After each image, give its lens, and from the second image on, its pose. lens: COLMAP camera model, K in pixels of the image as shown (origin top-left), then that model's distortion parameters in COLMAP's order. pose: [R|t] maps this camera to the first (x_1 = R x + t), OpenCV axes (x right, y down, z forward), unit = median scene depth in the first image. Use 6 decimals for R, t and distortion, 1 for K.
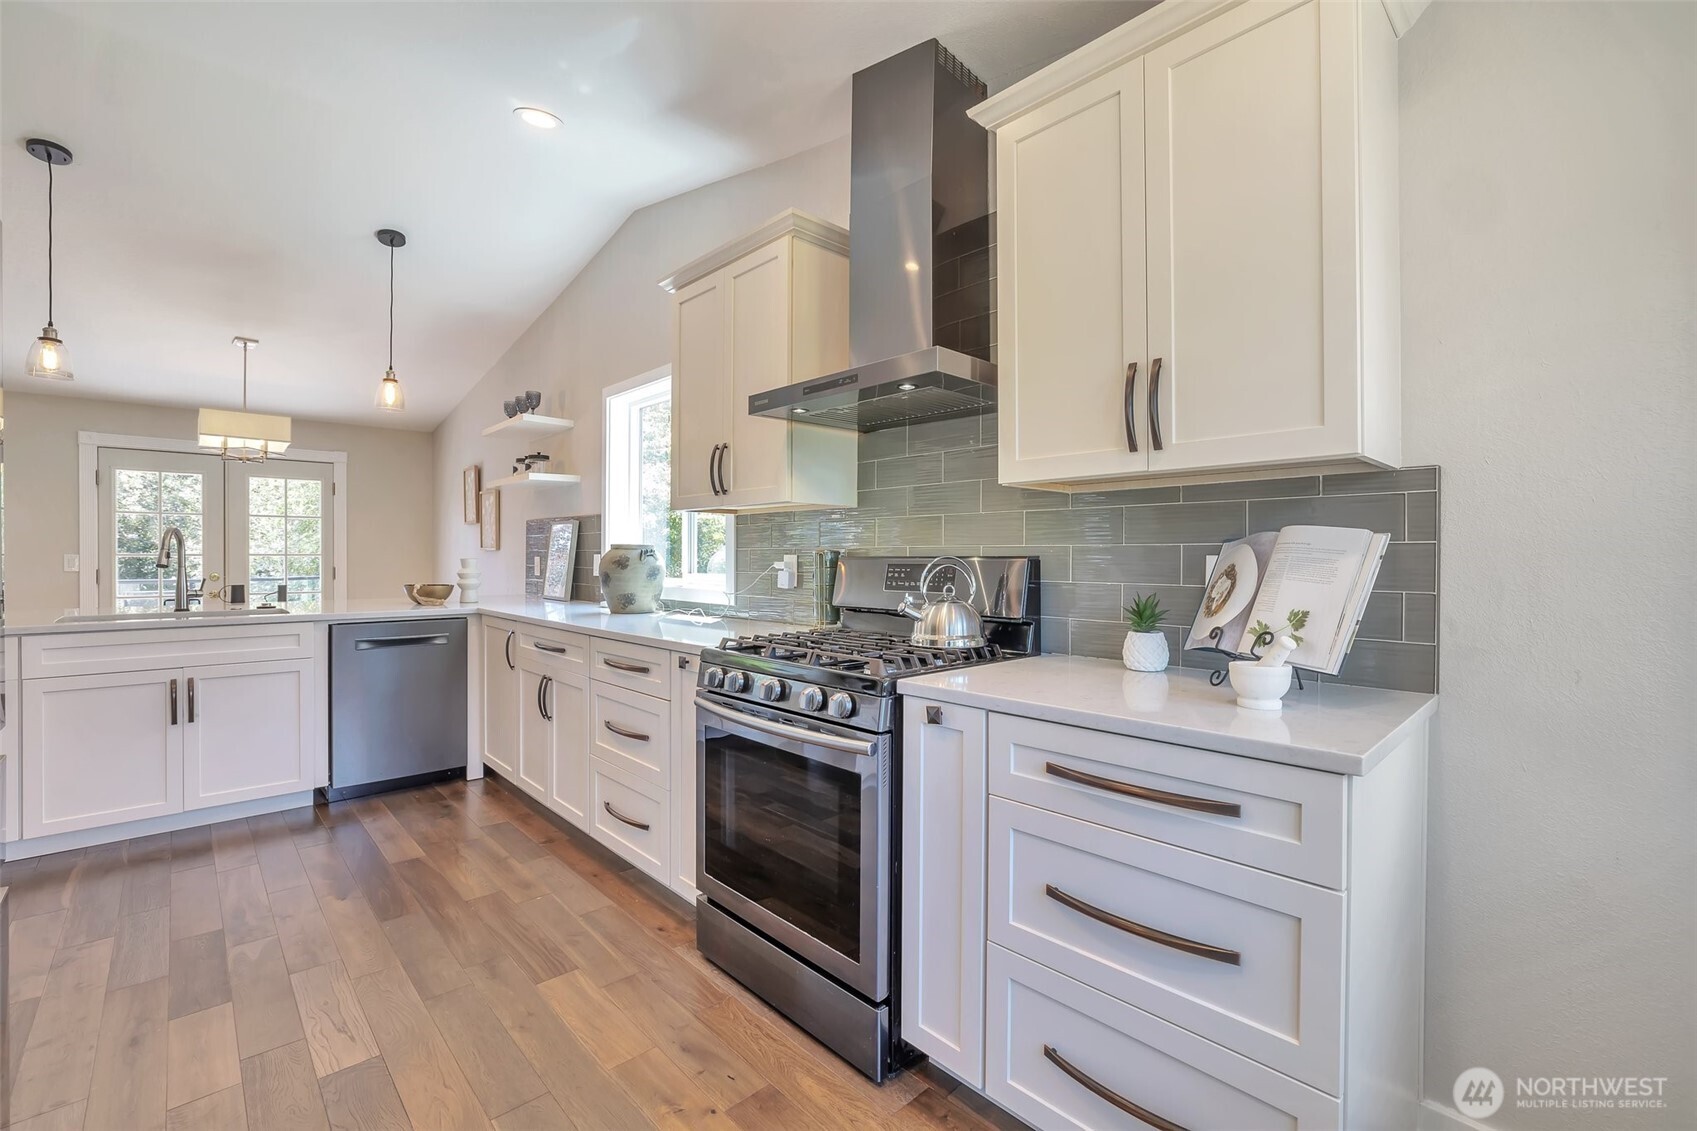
lens RADIAL K [[729.2, 0, 824.2], [0, 729.2, 559.9], [0, 0, 1]] dist [-0.001796, 0.002468]
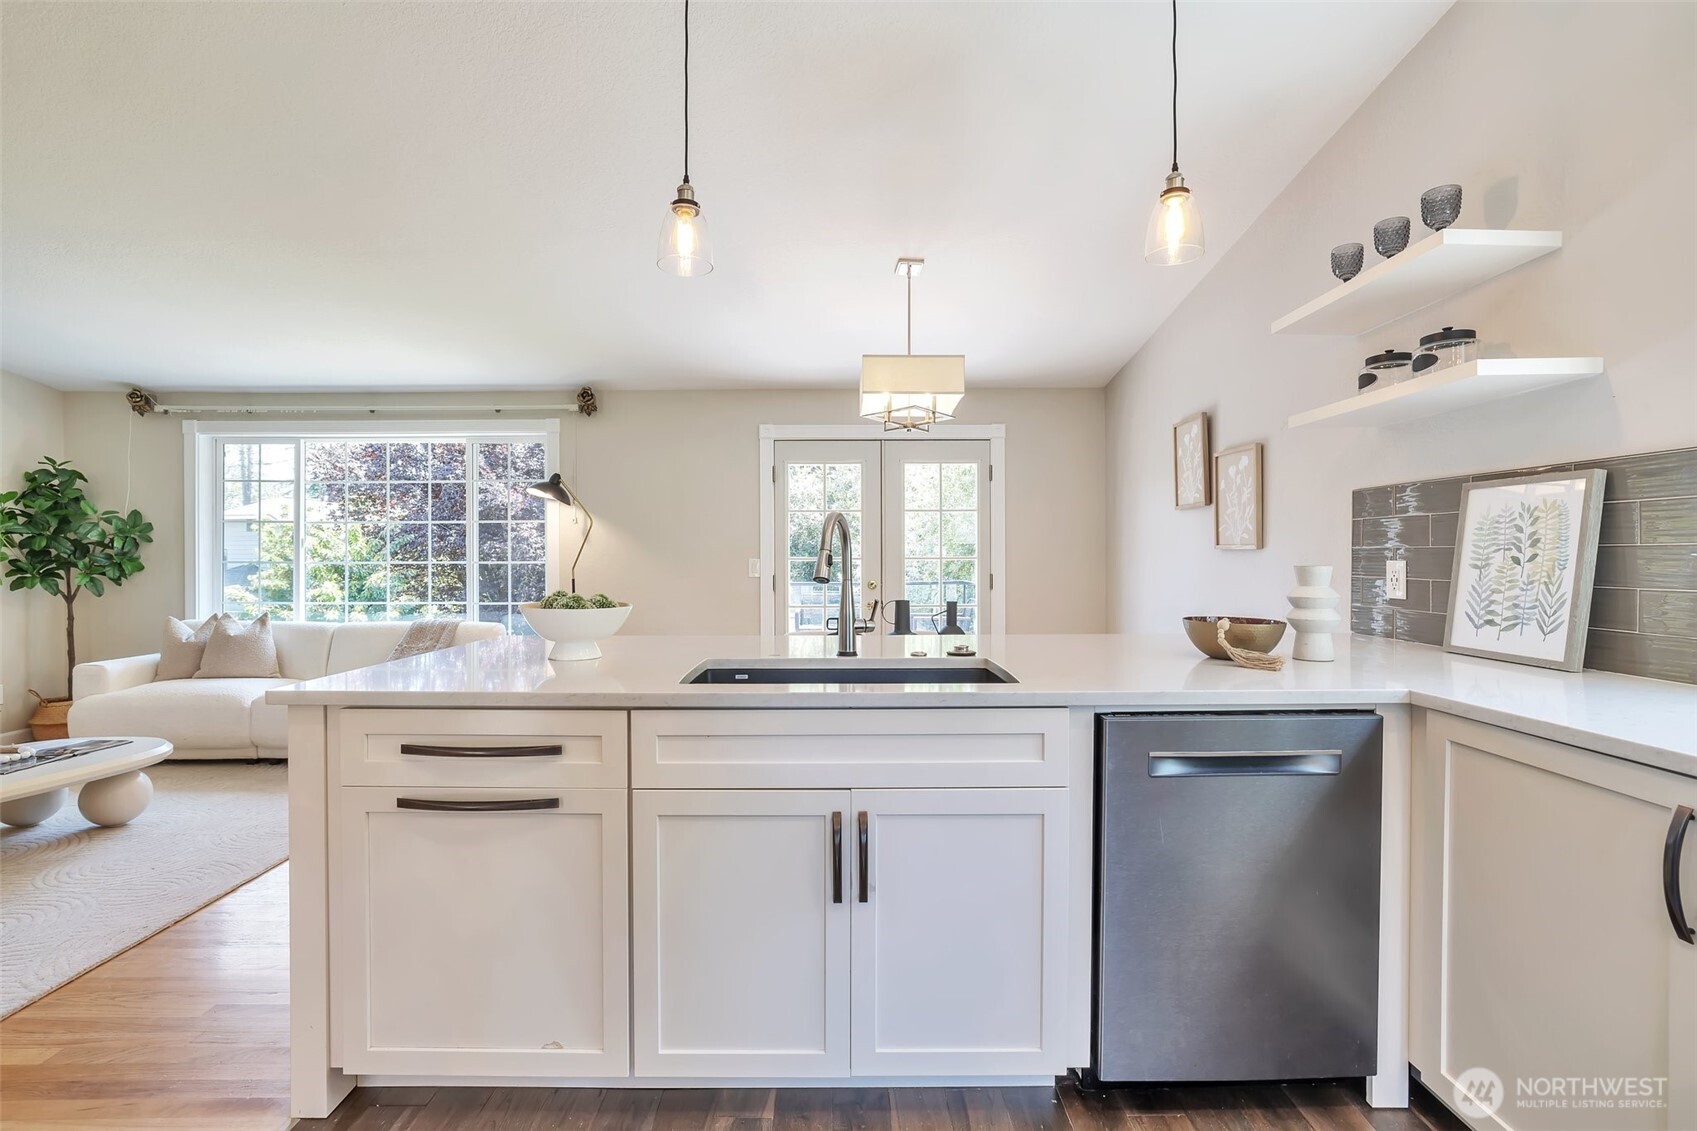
lens RADIAL K [[759.2, 0, 842.2], [0, 759.2, 567.3], [0, 0, 1]] dist [-0.016075, 0.004167]
pose [[0.751876, 0.004794, -0.659287, -0.378380], [-0.000324, 0.999976, 0.006902, -0.003780], [0.659305, -0.004976, 0.751860, 0.423433]]
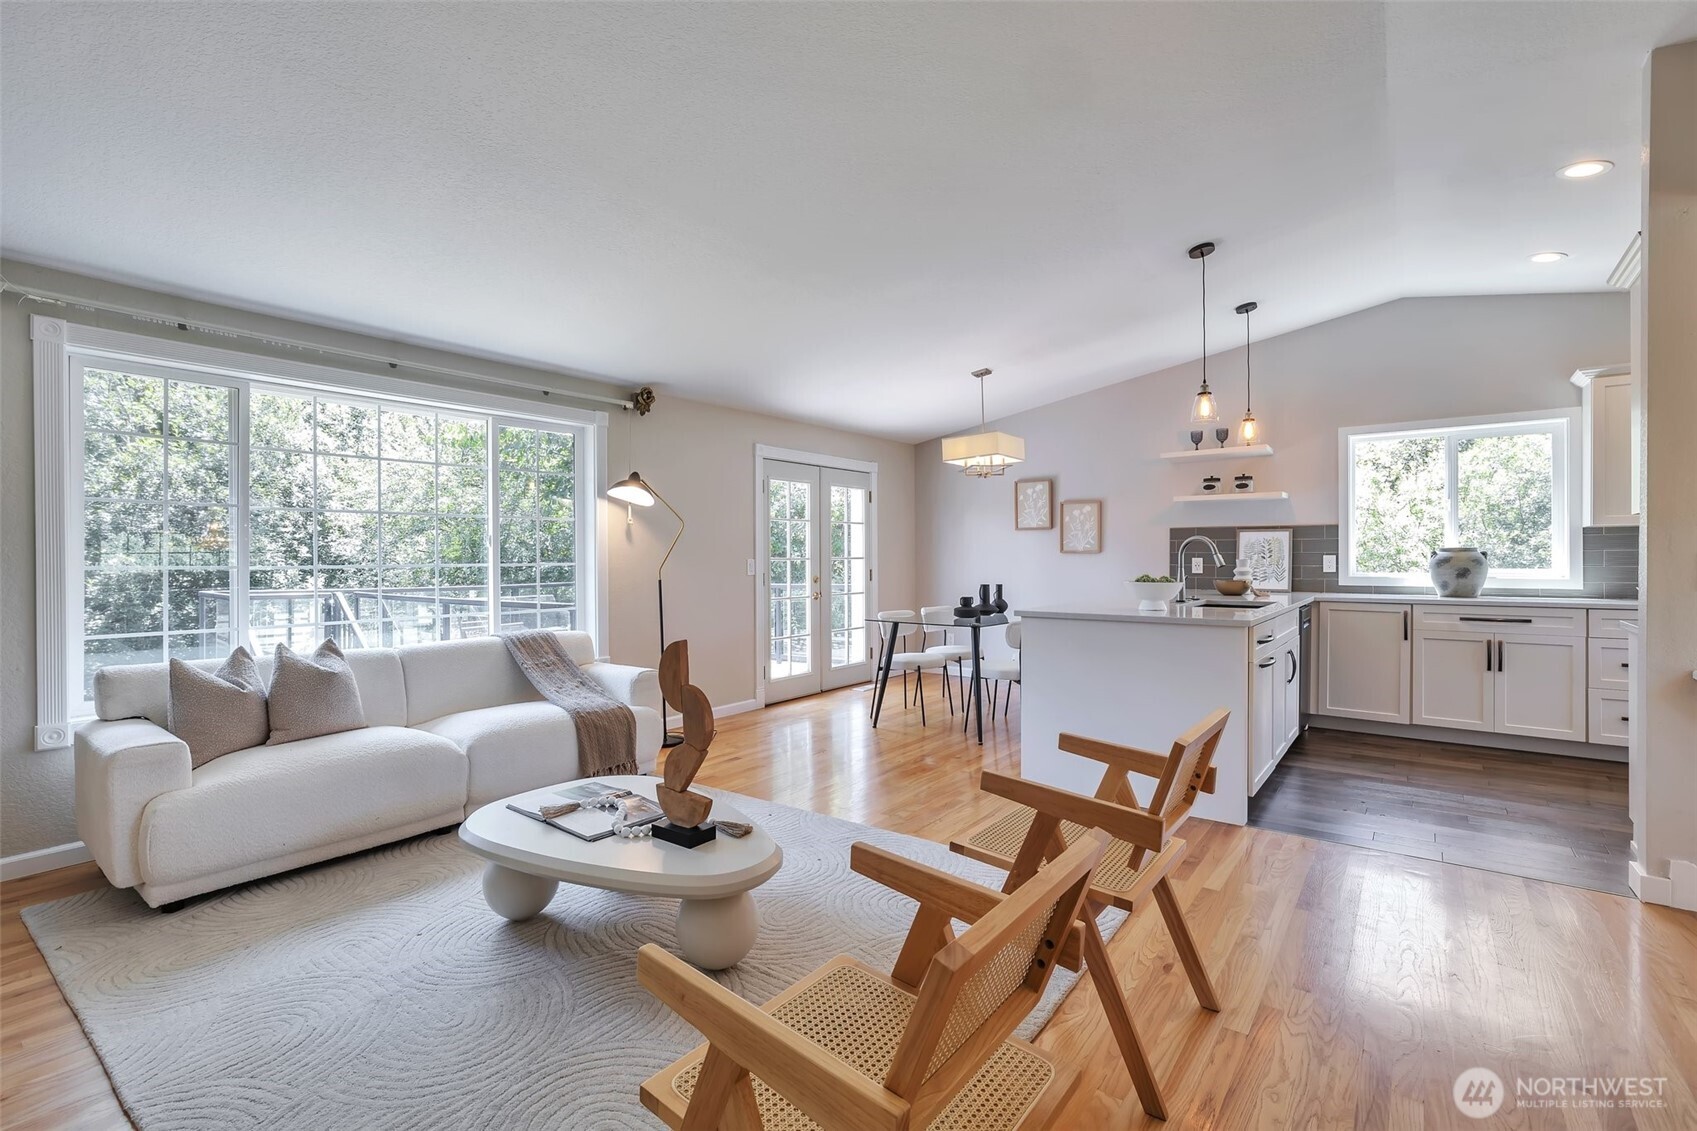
lens RADIAL K [[759.2, 0, 848.7], [0, 759.2, 557.4], [0, 0, 1]] dist [-0.016075, 0.004167]
pose [[0.981781, -0.006375, 0.189910, -1.329404], [0.006960, 0.999973, -0.002412, -0.007028], [-0.189890, 0.003690, 0.981798, -0.134790]]
